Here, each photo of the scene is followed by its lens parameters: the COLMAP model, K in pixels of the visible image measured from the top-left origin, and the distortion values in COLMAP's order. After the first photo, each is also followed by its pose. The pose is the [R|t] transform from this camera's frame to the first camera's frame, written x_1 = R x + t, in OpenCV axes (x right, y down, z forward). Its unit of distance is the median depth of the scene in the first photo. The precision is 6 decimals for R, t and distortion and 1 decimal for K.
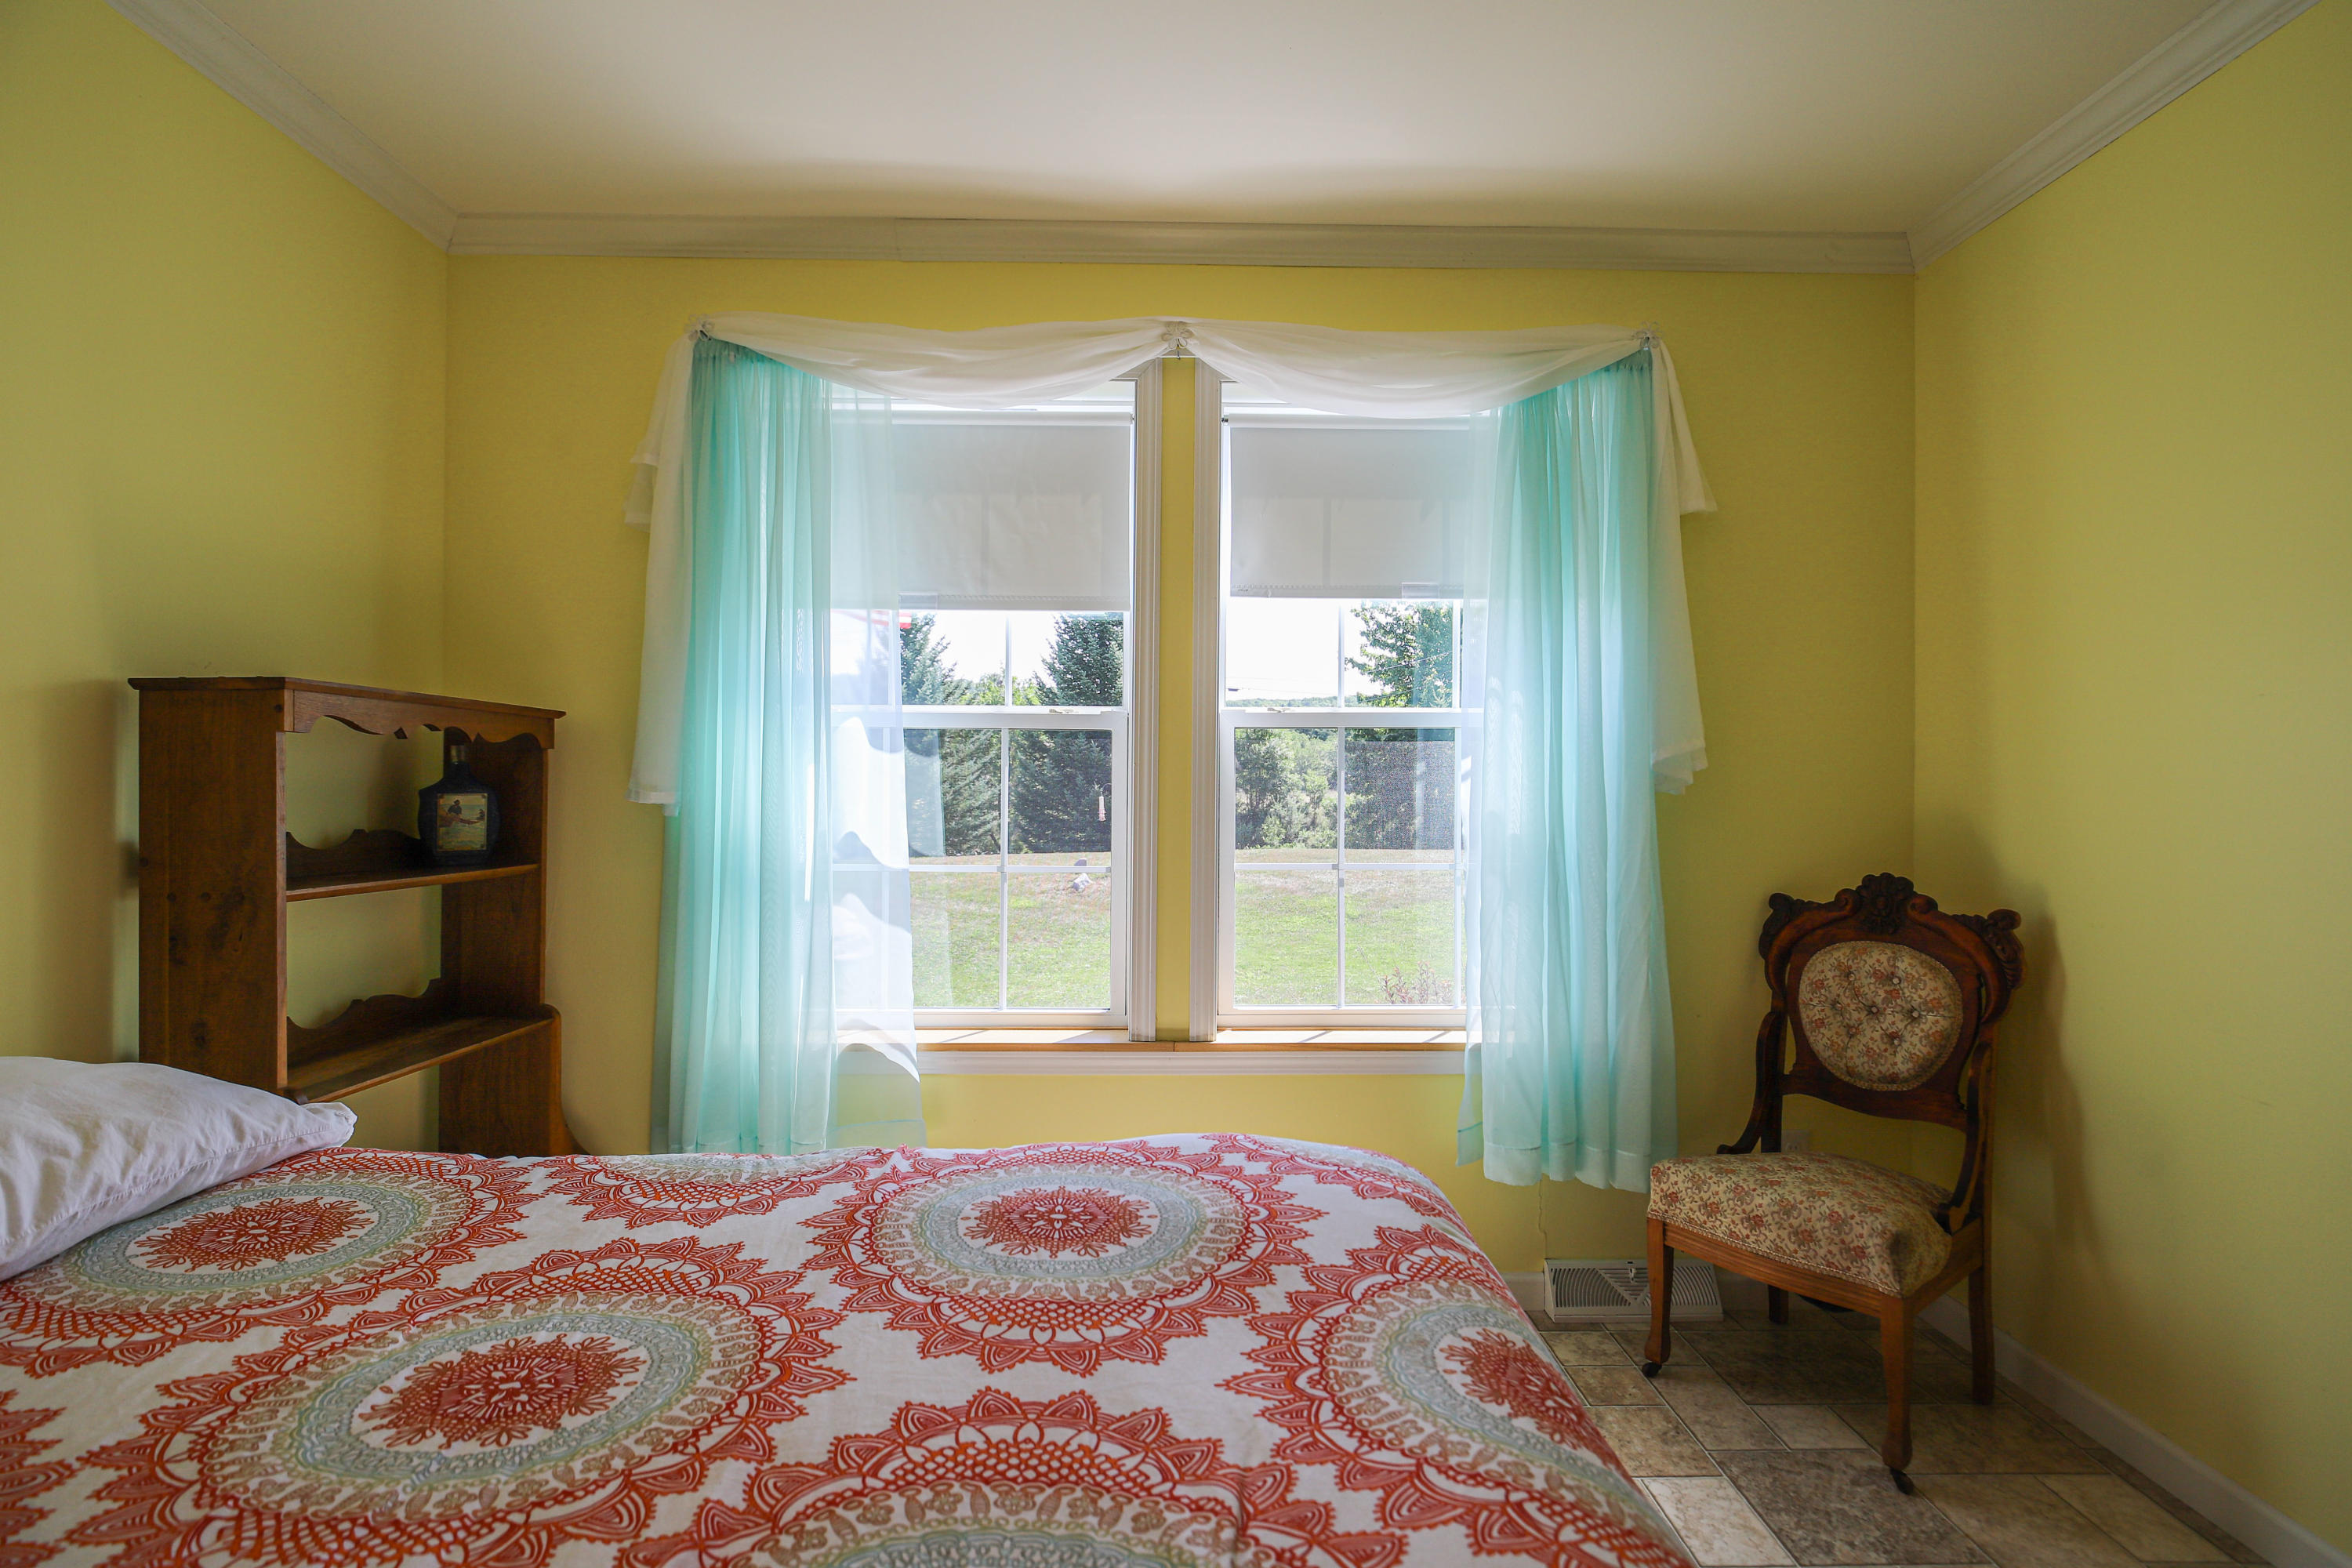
lens RADIAL K [[1138.5, 0, 1188.0], [0, 1138.5, 786.6], [0, 0, 1]] dist [0.002360, -0.007048]
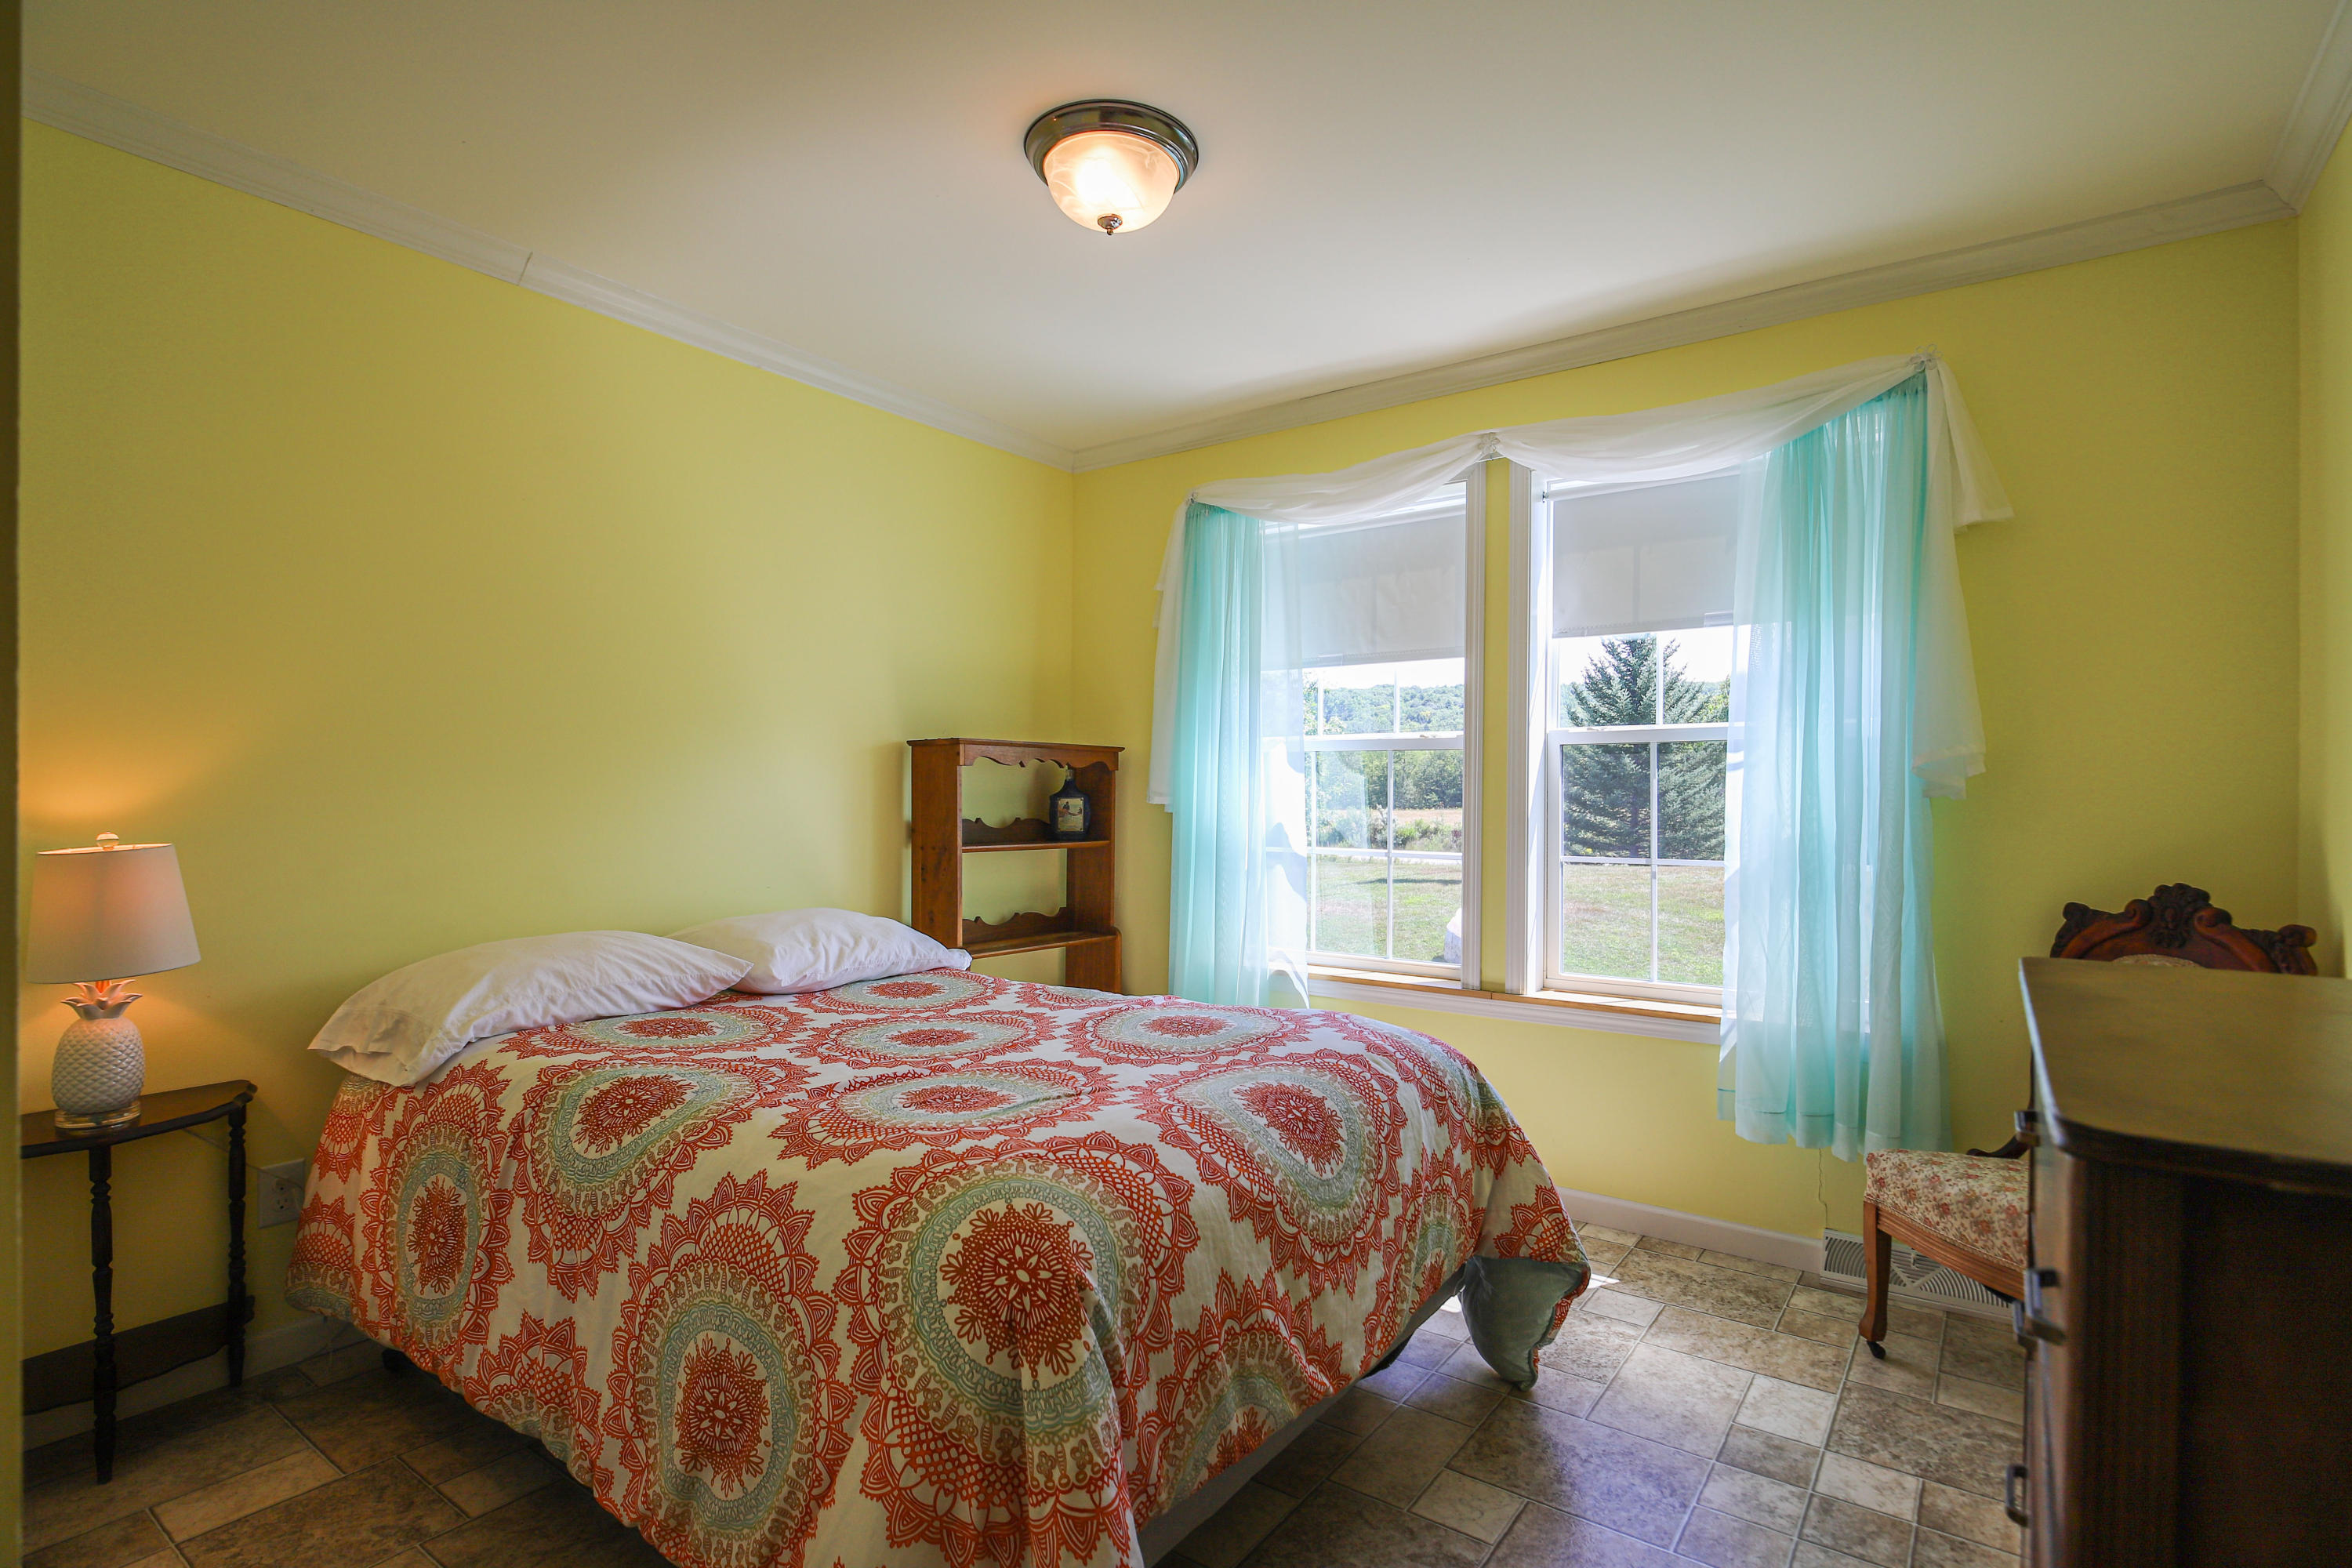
lens RADIAL K [[1122.8, 0, 1177.6], [0, 1122.8, 797.1], [0, 0, 1]] dist [-0.000150, -0.000225]
pose [[0.798042, 0.000545, -0.602601, 0.485644], [0.000575, 0.999998, 0.001666, 0.002324], [0.602601, -0.001675, 0.798041, -0.232667]]
